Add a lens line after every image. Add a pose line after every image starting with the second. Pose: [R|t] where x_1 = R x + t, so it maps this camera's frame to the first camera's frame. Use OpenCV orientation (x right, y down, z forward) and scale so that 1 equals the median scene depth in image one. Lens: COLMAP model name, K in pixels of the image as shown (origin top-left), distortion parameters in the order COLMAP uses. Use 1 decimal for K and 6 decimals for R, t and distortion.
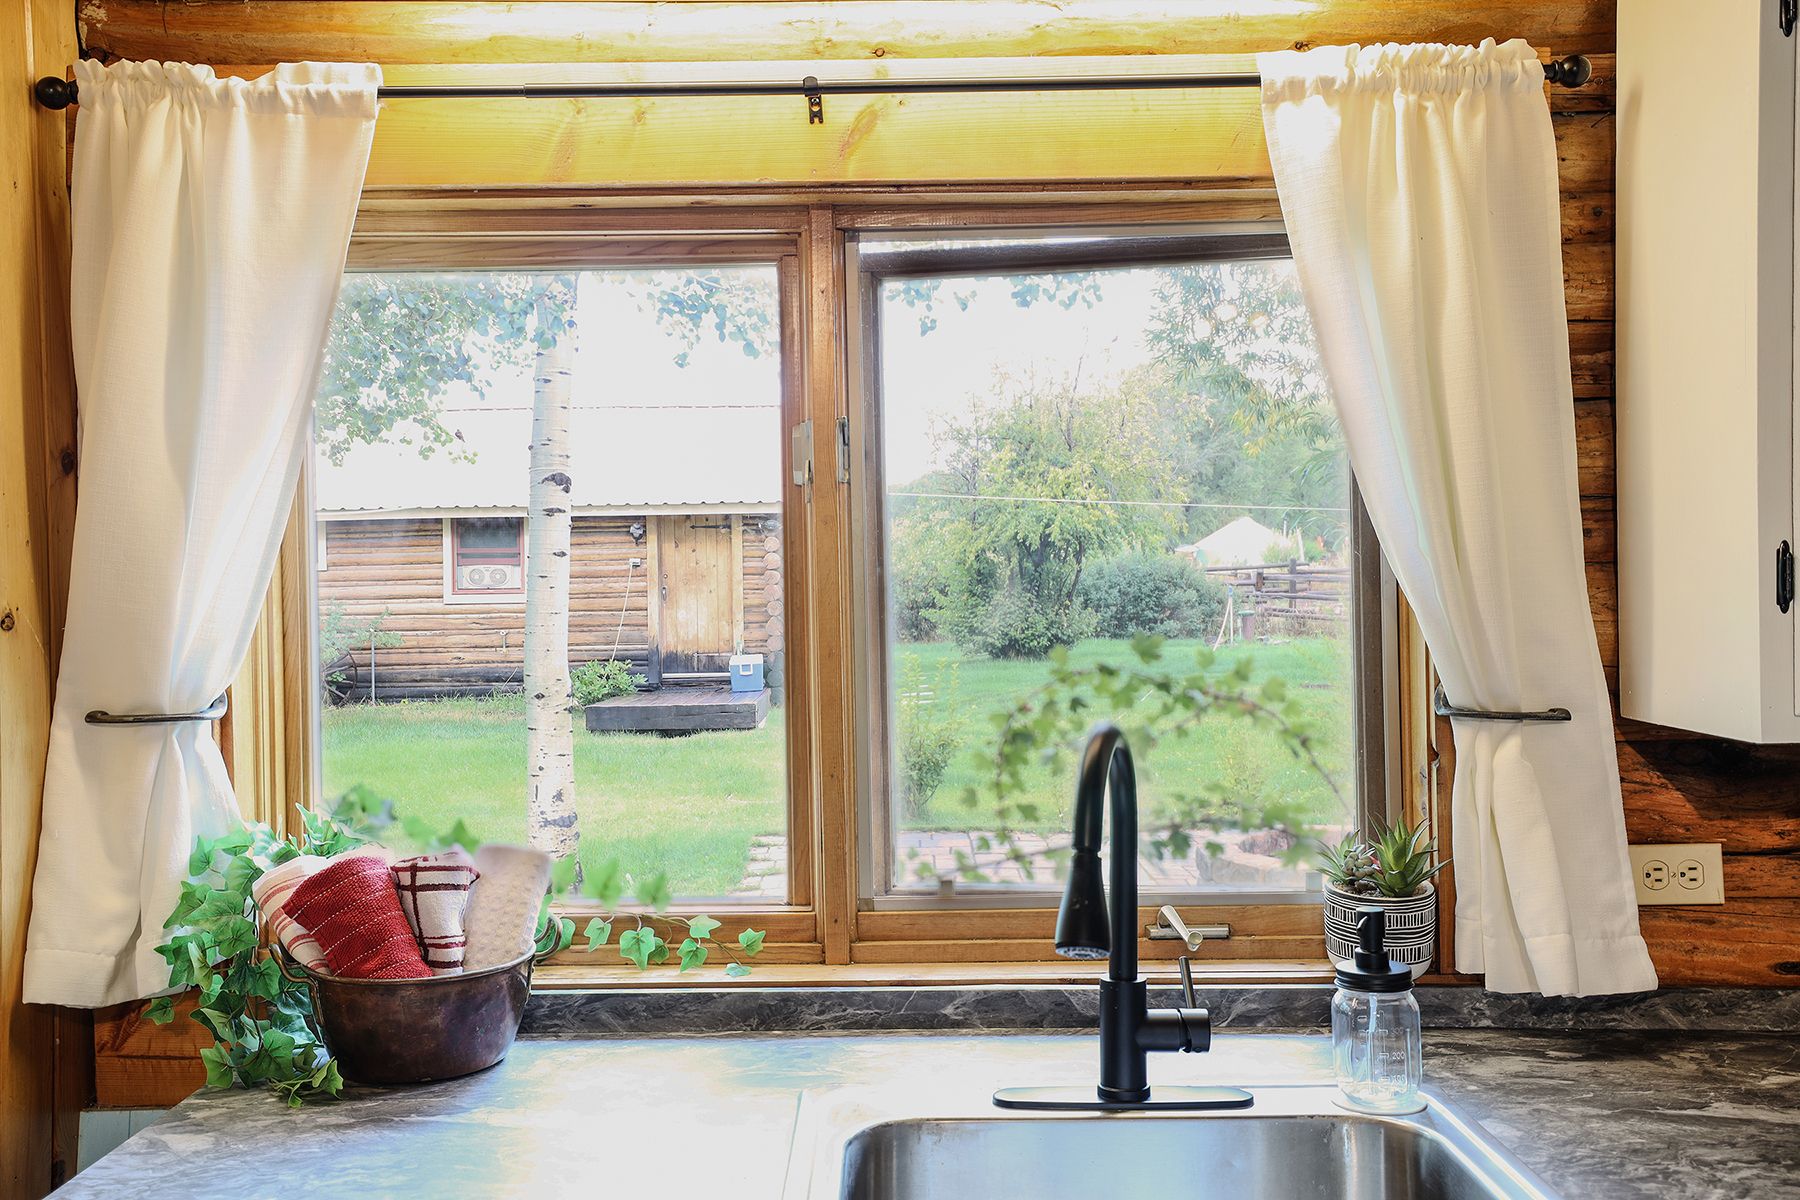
lens RADIAL K [[1701.4, 0, 900.0], [0, 1701.4, 600.0], [0, 0, 1]] dist [0.044133, 0.001017]
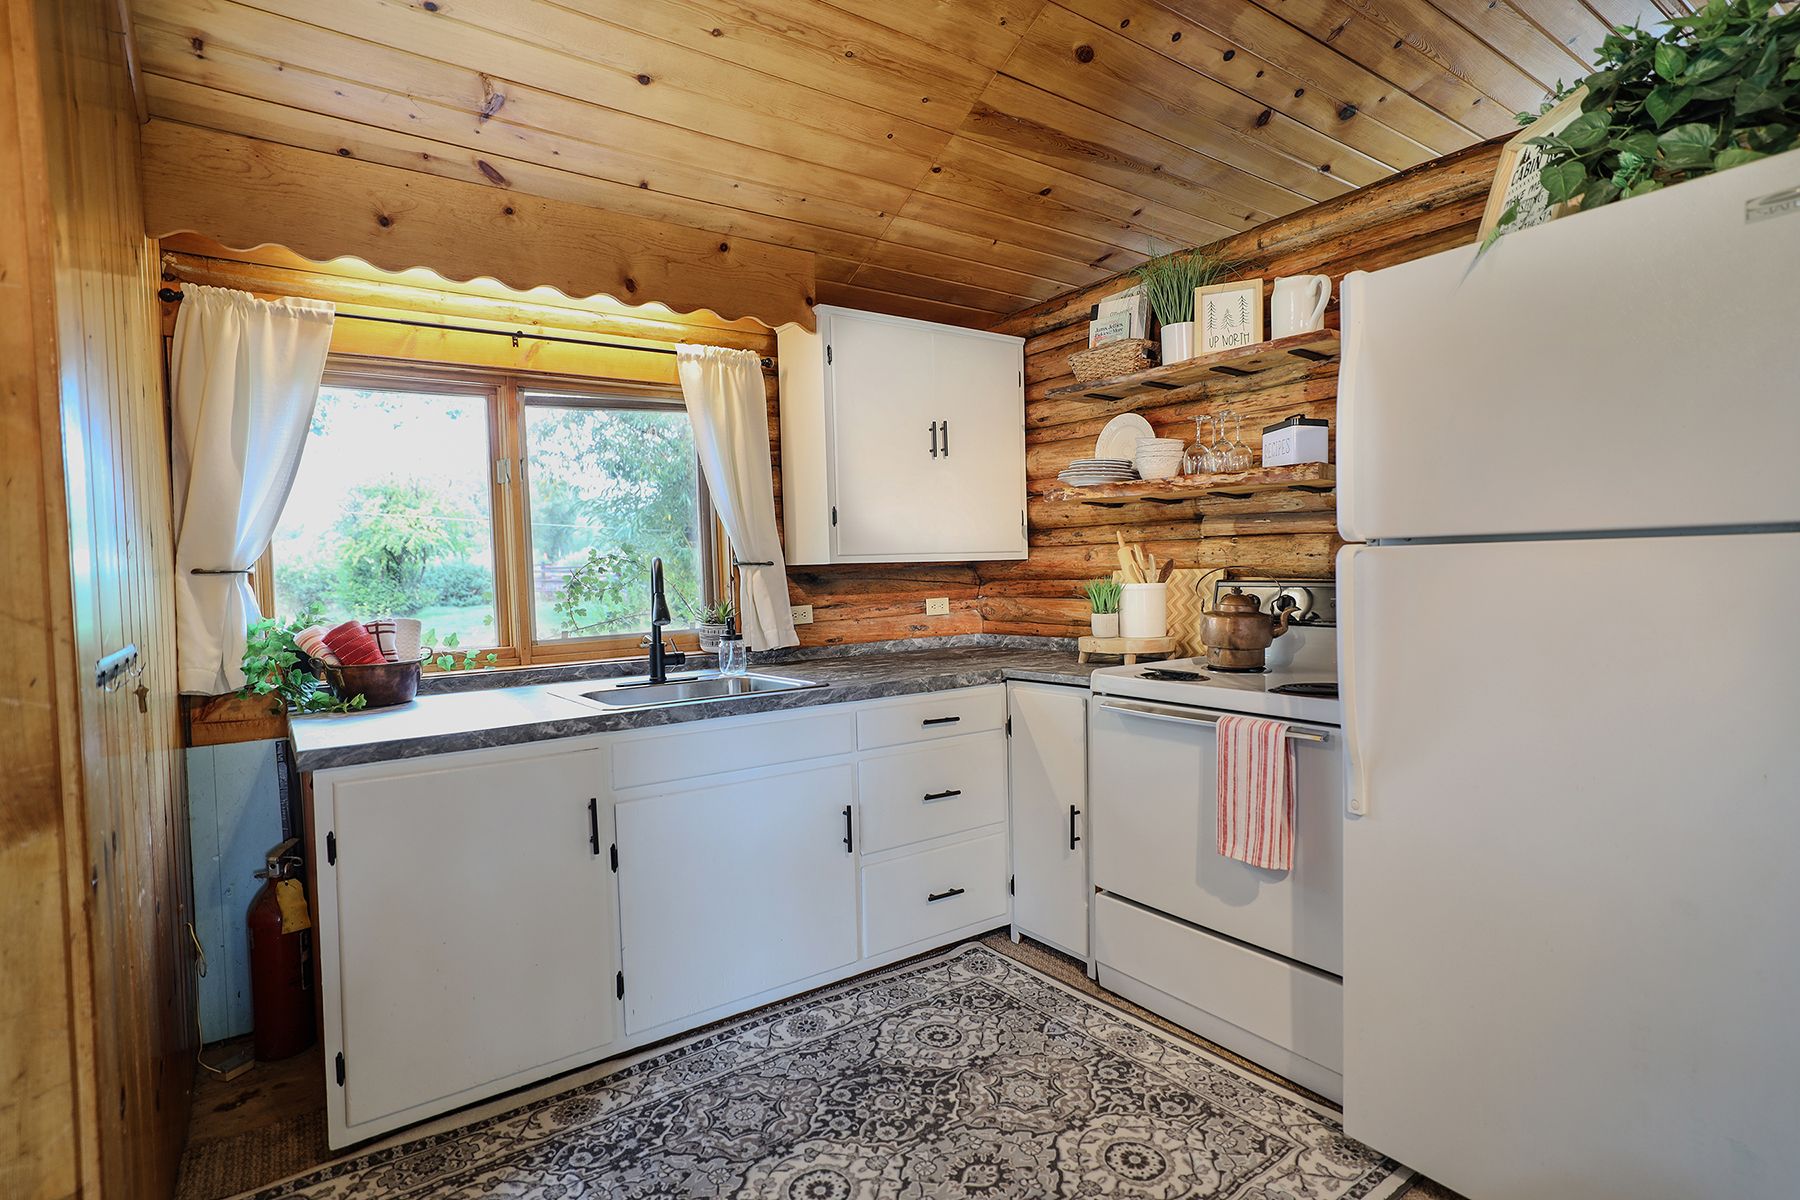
lens RADIAL K [[938.1, 0, 900.0], [0, 938.1, 600.0], [0, 0, 1]] dist [-0.013876, 0.000759]
pose [[0.808433, -0.031126, 0.587764, -0.443228], [0.028742, 0.999497, 0.013397, 0.116934], [-0.587886, 0.006063, 0.808921, -0.545967]]
